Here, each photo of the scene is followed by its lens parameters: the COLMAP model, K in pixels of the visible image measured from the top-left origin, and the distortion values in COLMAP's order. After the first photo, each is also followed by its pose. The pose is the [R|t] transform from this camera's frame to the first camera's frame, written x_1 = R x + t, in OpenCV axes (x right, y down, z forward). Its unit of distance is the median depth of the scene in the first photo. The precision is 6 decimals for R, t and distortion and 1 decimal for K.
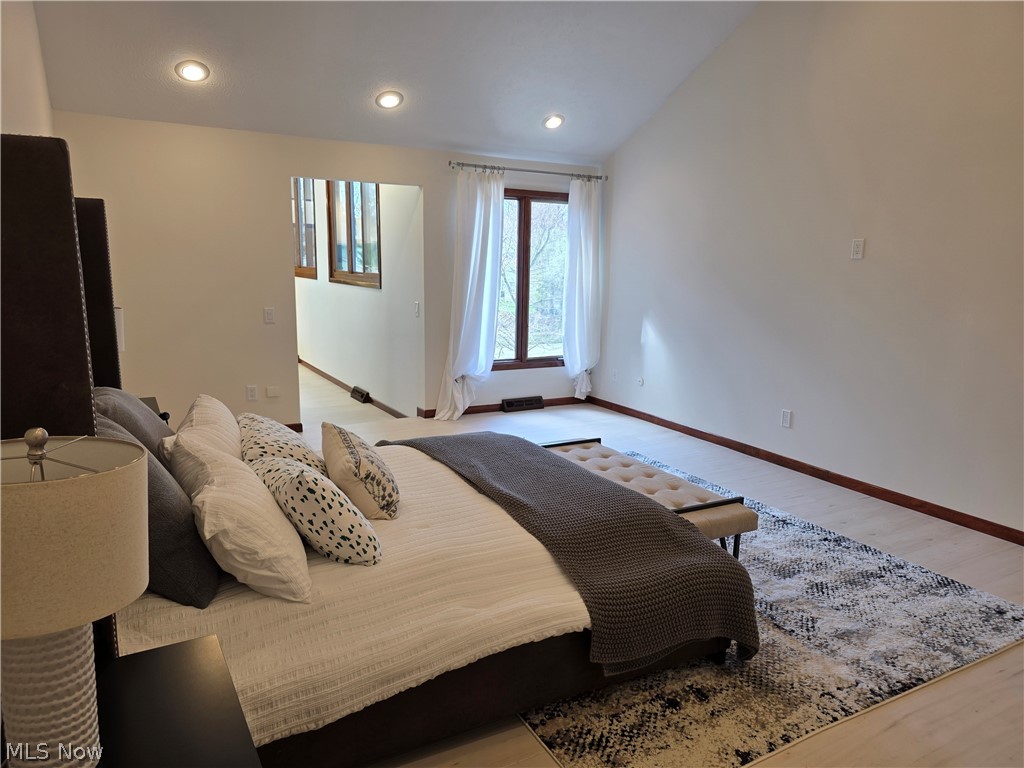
lens RADIAL K [[685.4, 0, 515.2], [0, 685.4, 390.2], [0, 0, 1]] dist [0.054511, -0.051425]
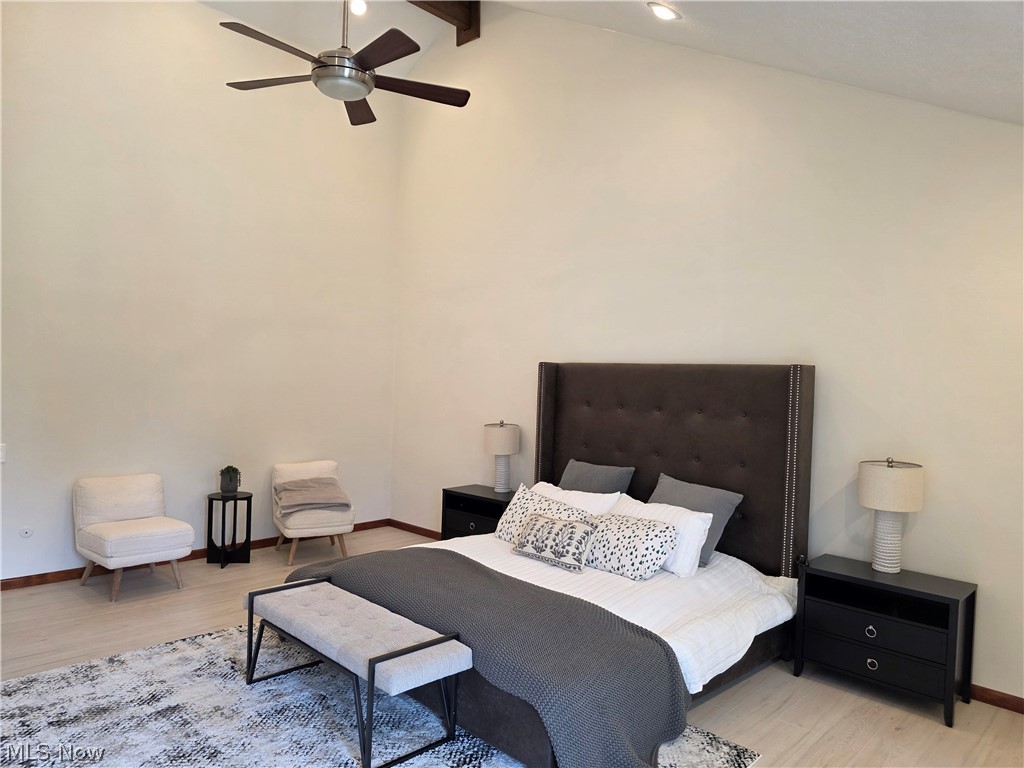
lens RADIAL K [[685.4, 0, 515.2], [0, 685.4, 390.2], [0, 0, 1]] dist [0.054511, -0.051425]
pose [[-0.957566, -0.047481, -0.284275, 0.128872], [-0.104277, 0.976591, 0.188140, -0.212954], [0.268687, 0.209800, -0.940102, 1.068405]]
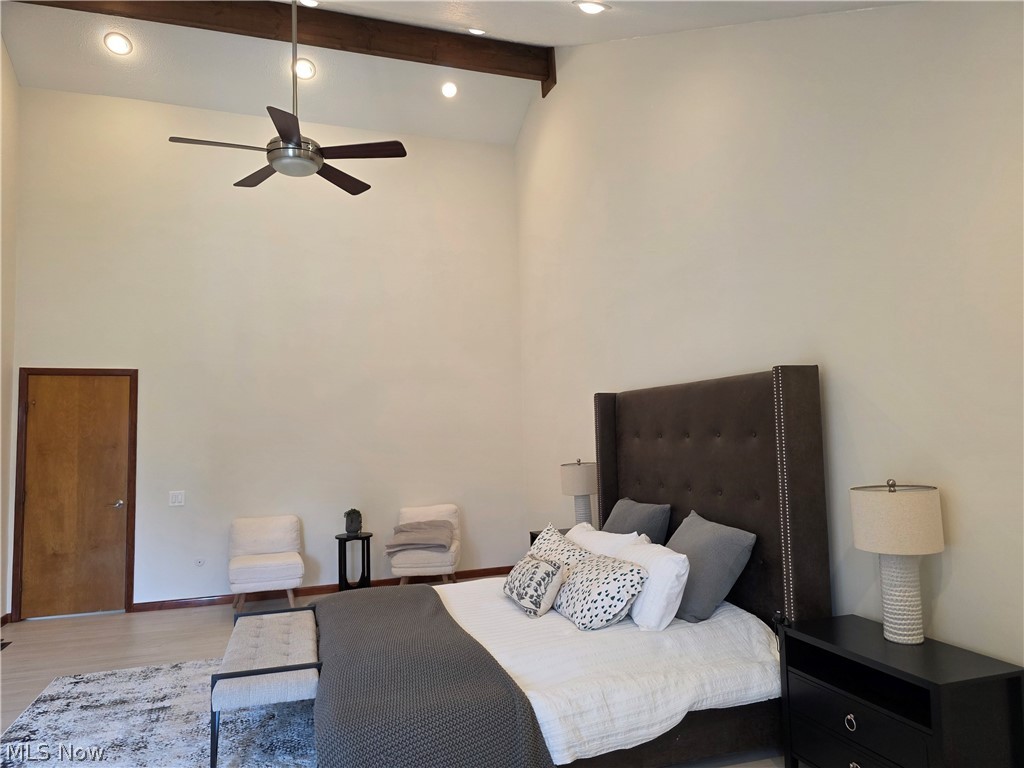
lens RADIAL K [[686.4, 0, 512.0], [0, 686.4, 384.0], [0, 0, 1]] dist [0.043453, -0.040879]
pose [[-0.982049, 0.018608, 0.187707, -0.209616], [0.040540, 0.992689, 0.113687, -0.195373], [-0.184220, 0.119256, -0.975623, 1.065314]]
